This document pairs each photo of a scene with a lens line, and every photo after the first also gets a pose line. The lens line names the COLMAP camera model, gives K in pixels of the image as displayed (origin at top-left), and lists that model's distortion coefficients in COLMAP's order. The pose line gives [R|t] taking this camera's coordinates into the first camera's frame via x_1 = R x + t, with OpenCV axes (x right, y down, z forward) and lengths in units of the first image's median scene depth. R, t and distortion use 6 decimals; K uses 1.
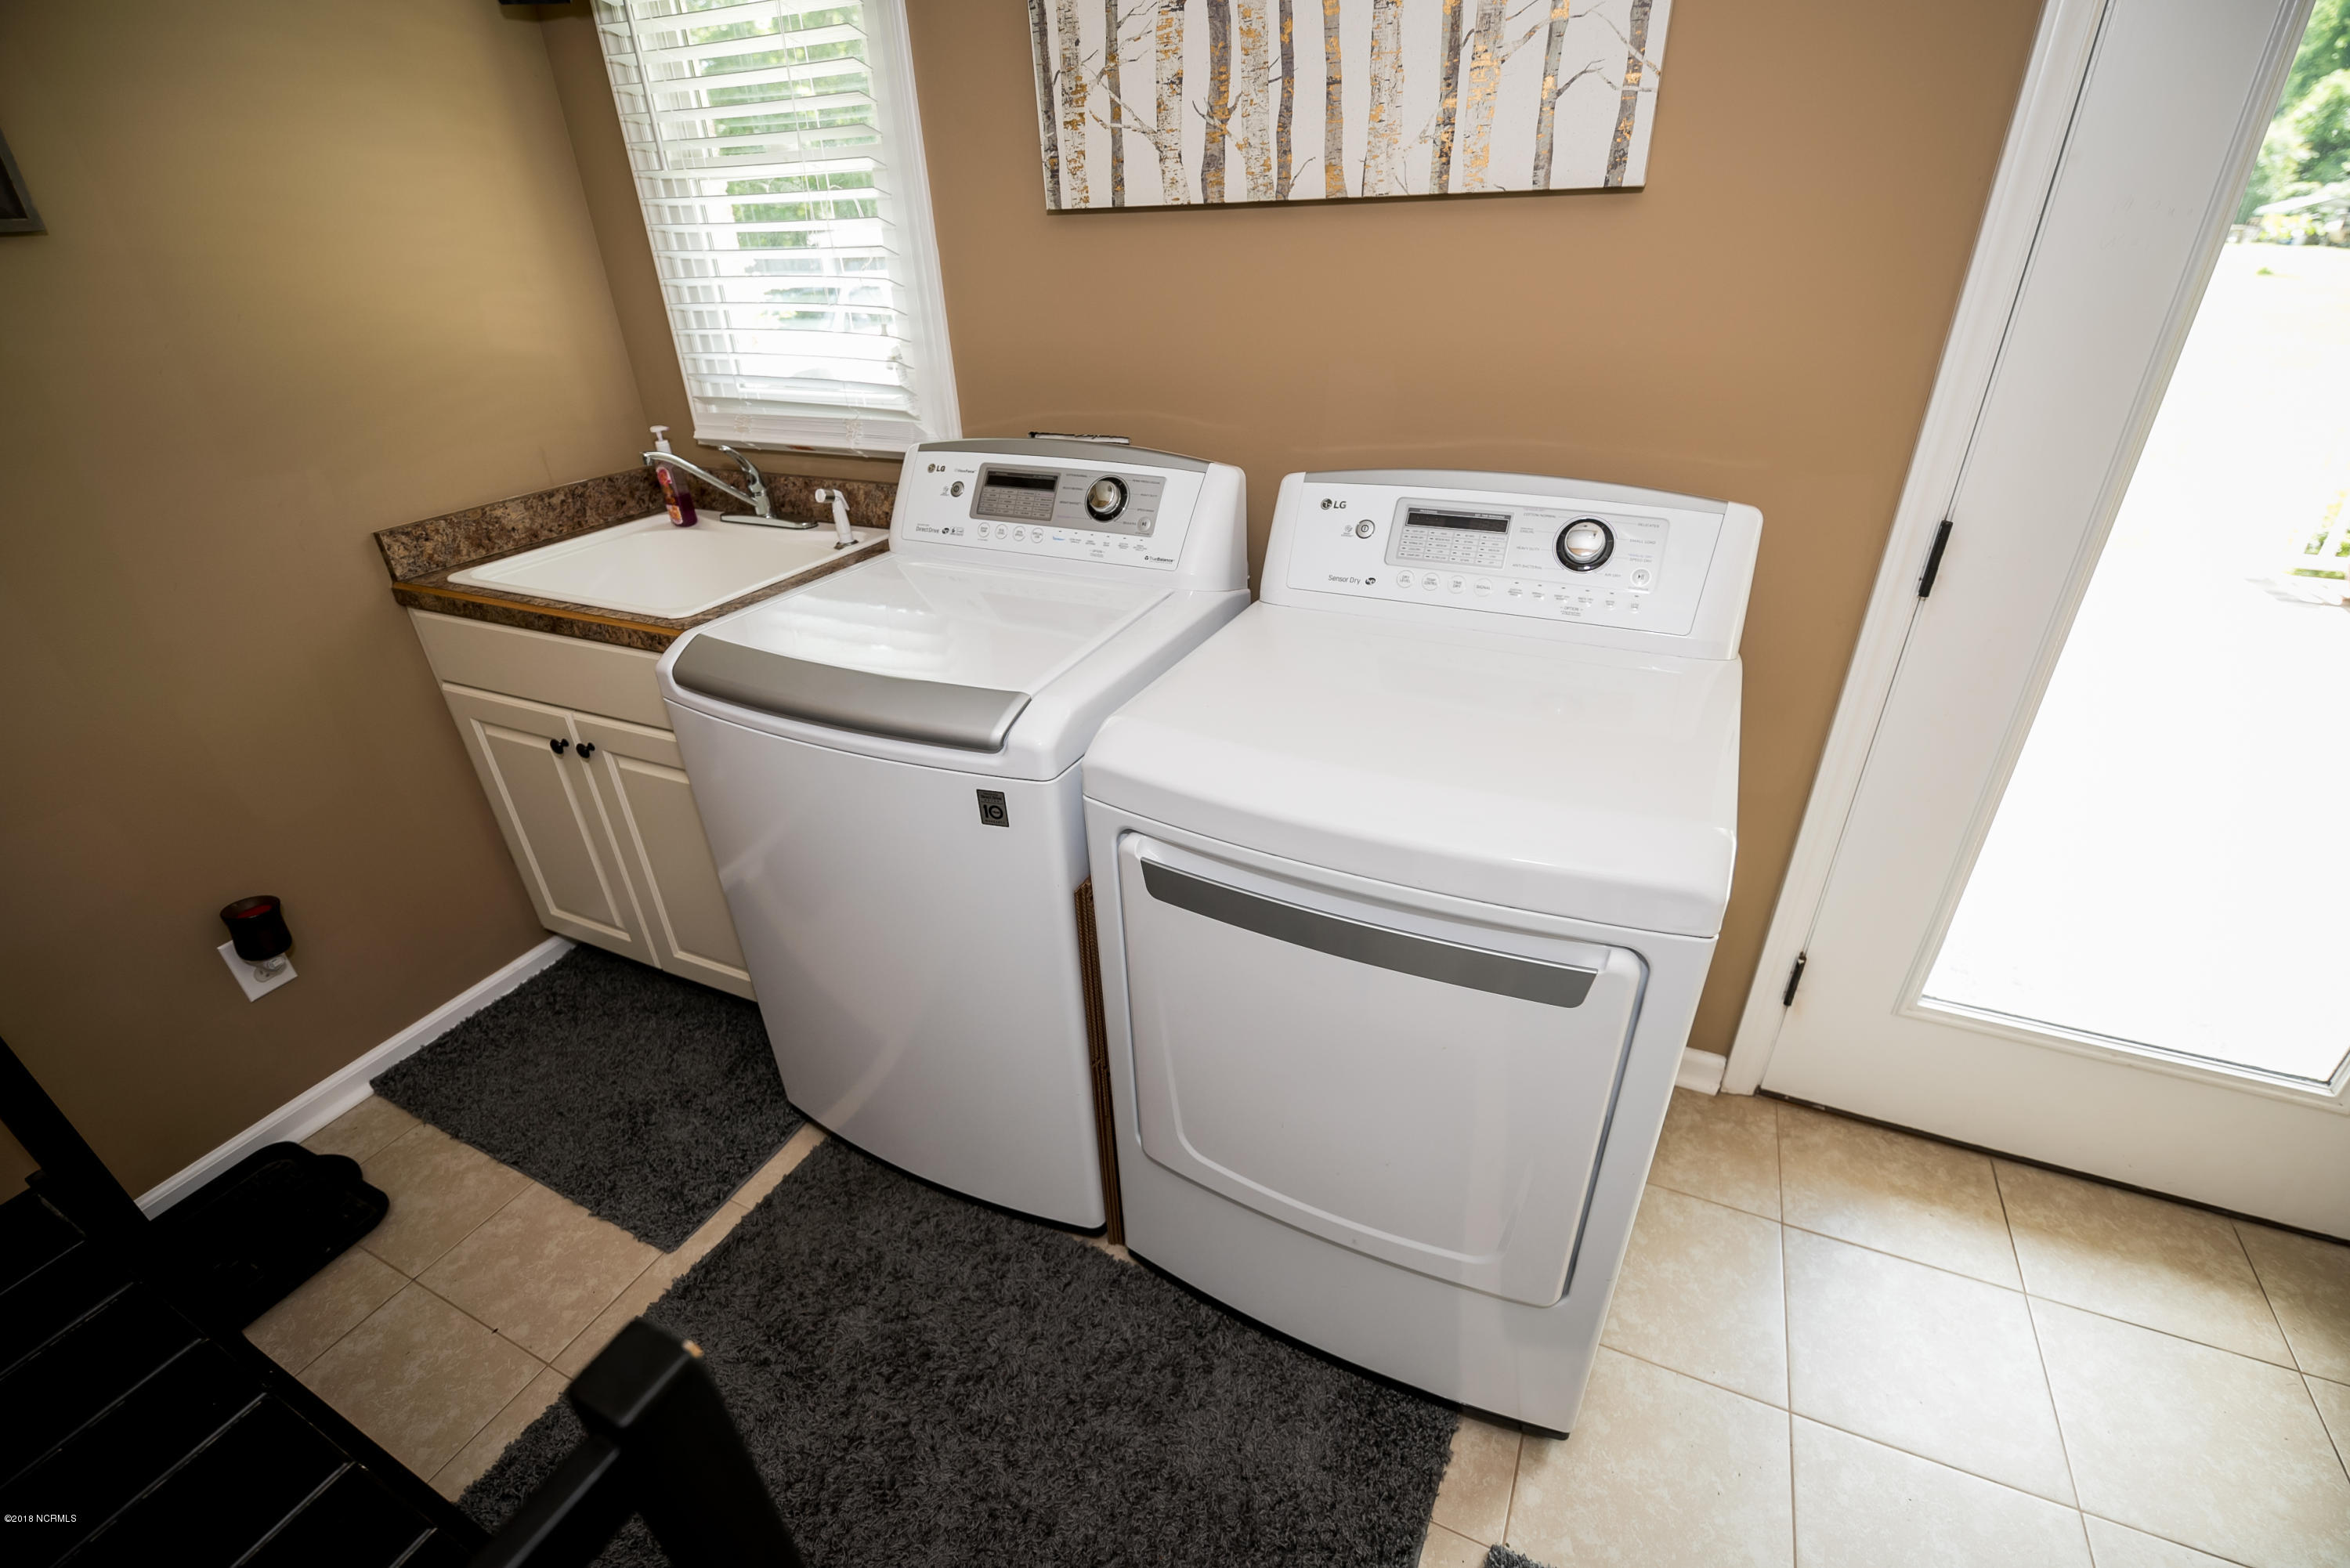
lens RADIAL K [[1024.3, 0, 1182.8], [0, 1024.3, 789.7], [0, 0, 1]] dist [-0.012156, -0.003563]
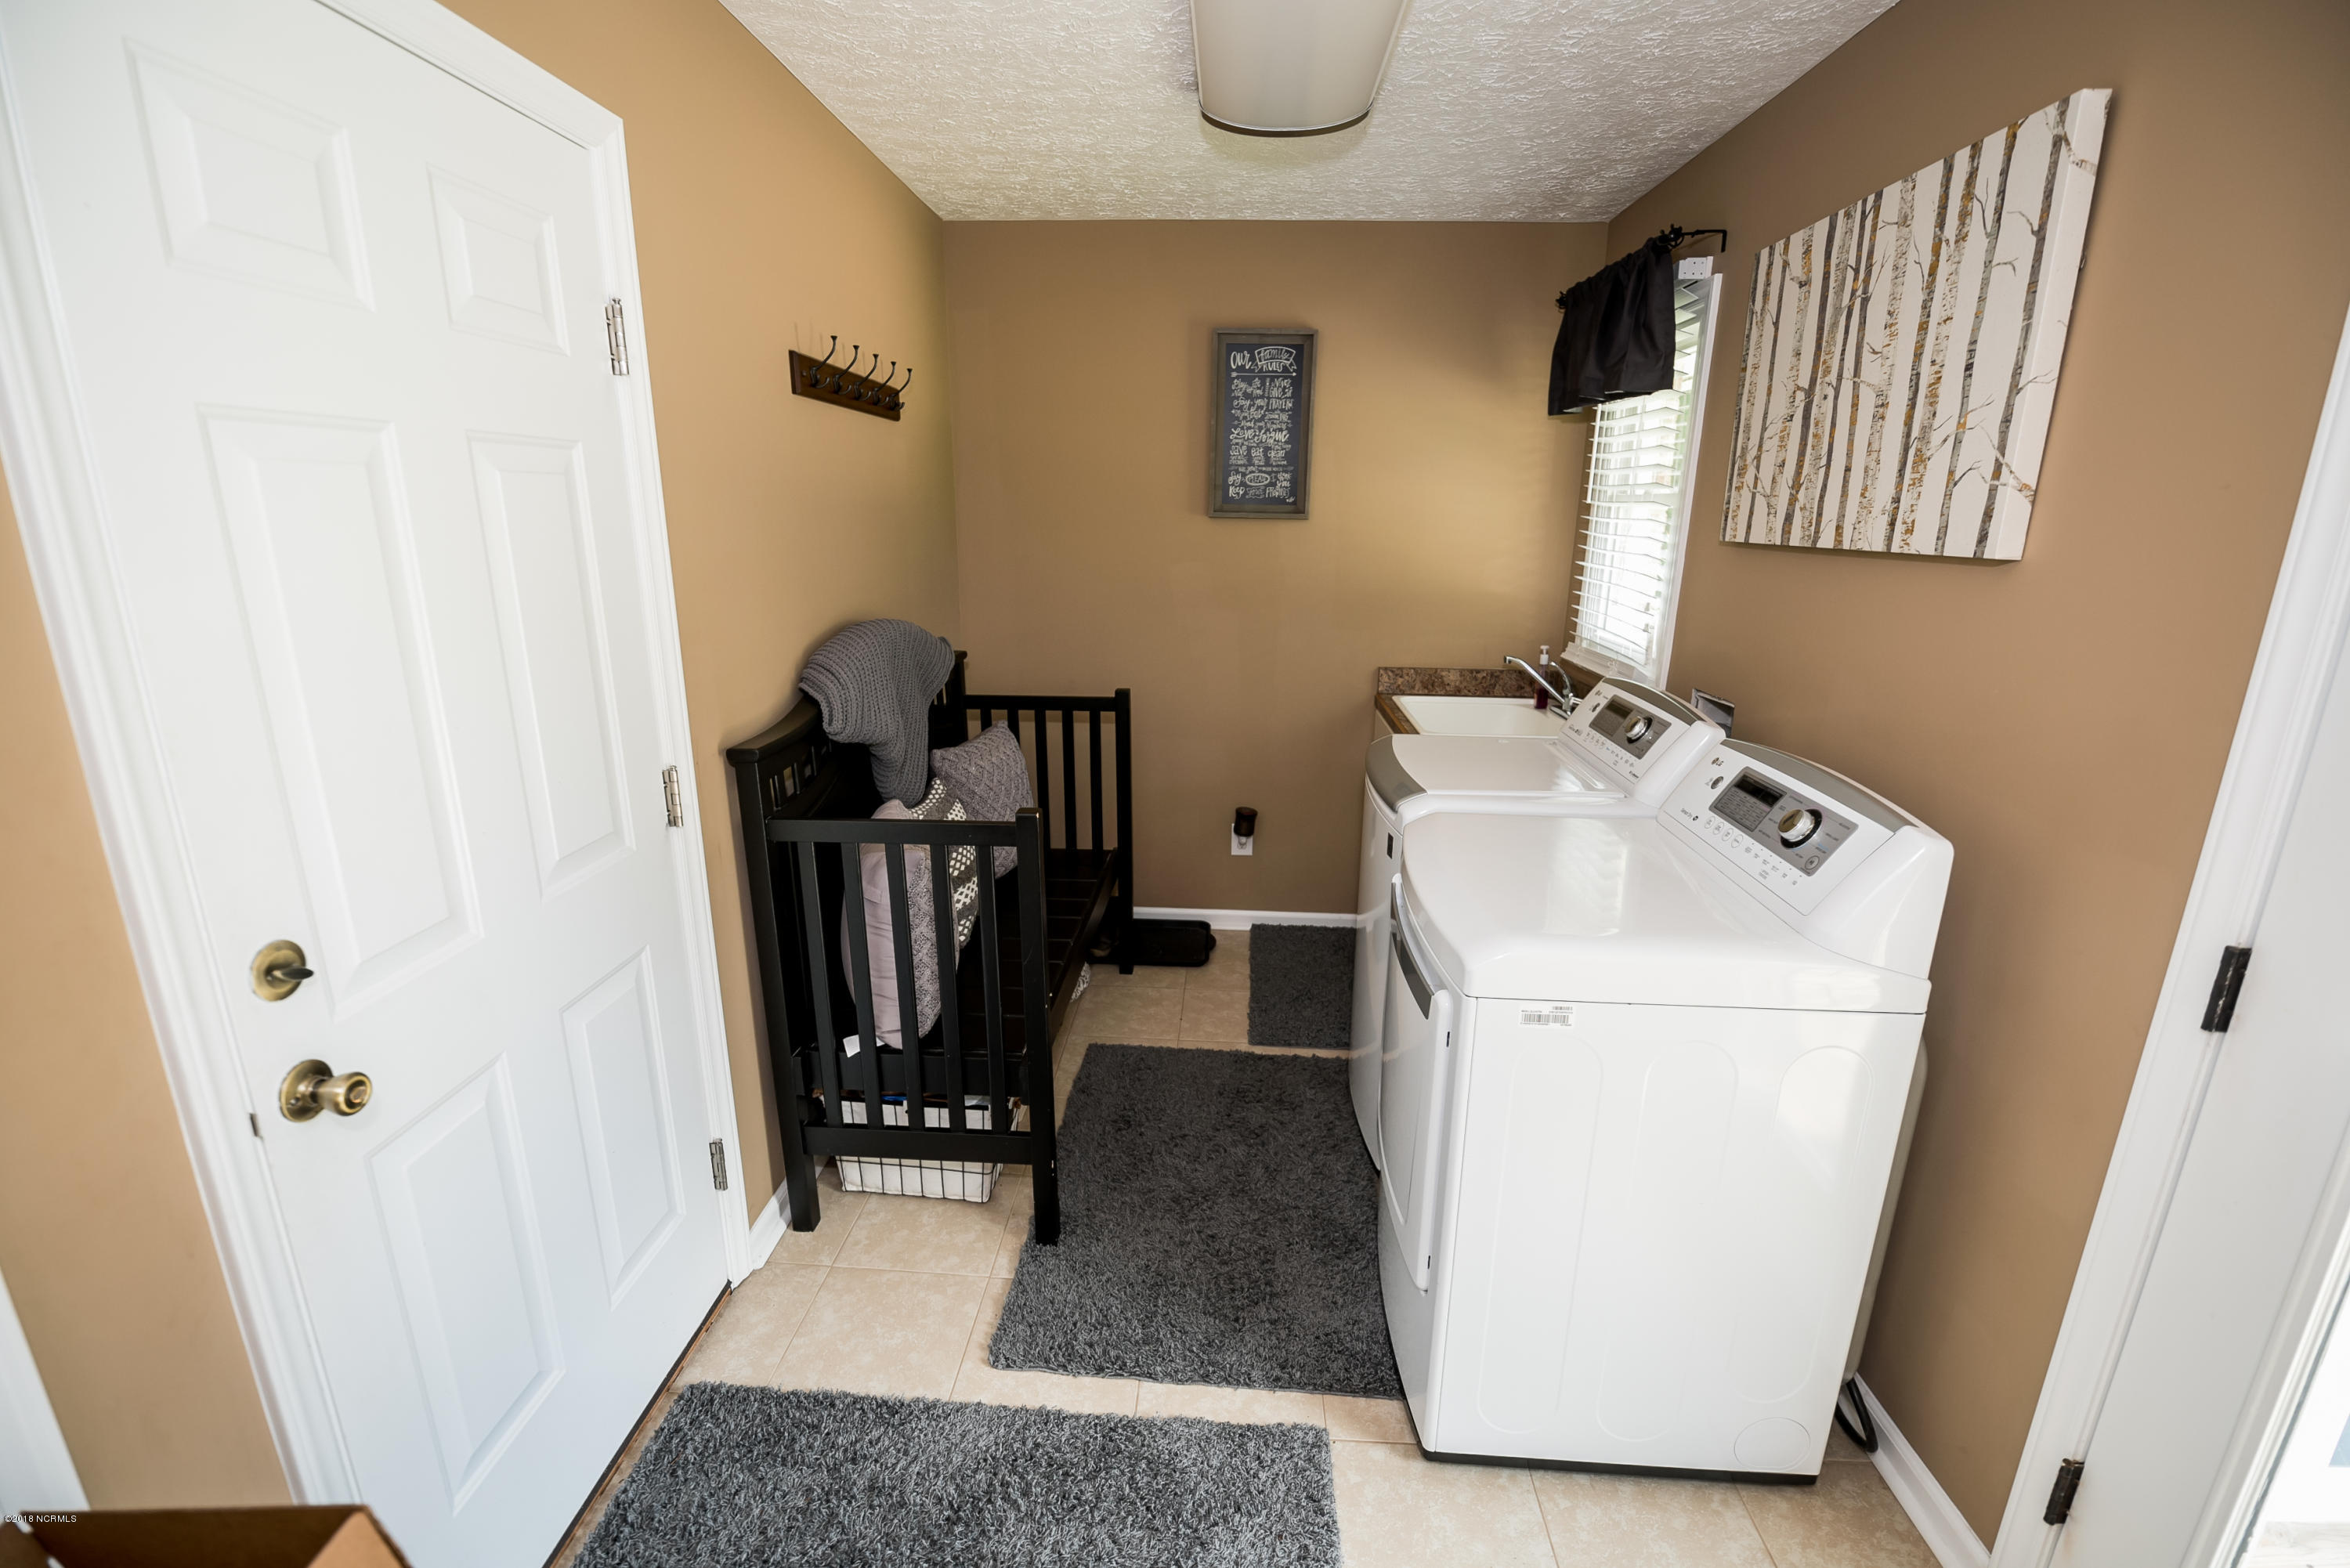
lens RADIAL K [[1024.3, 0, 1168.9], [0, 1024.3, 789.0], [0, 0, 1]] dist [-0.012156, -0.003563]
pose [[0.359617, 0.279754, -0.890176, 1.061030], [-0.475524, 0.875767, 0.083121, -0.027497], [0.802840, 0.393408, 0.447971, -0.120209]]
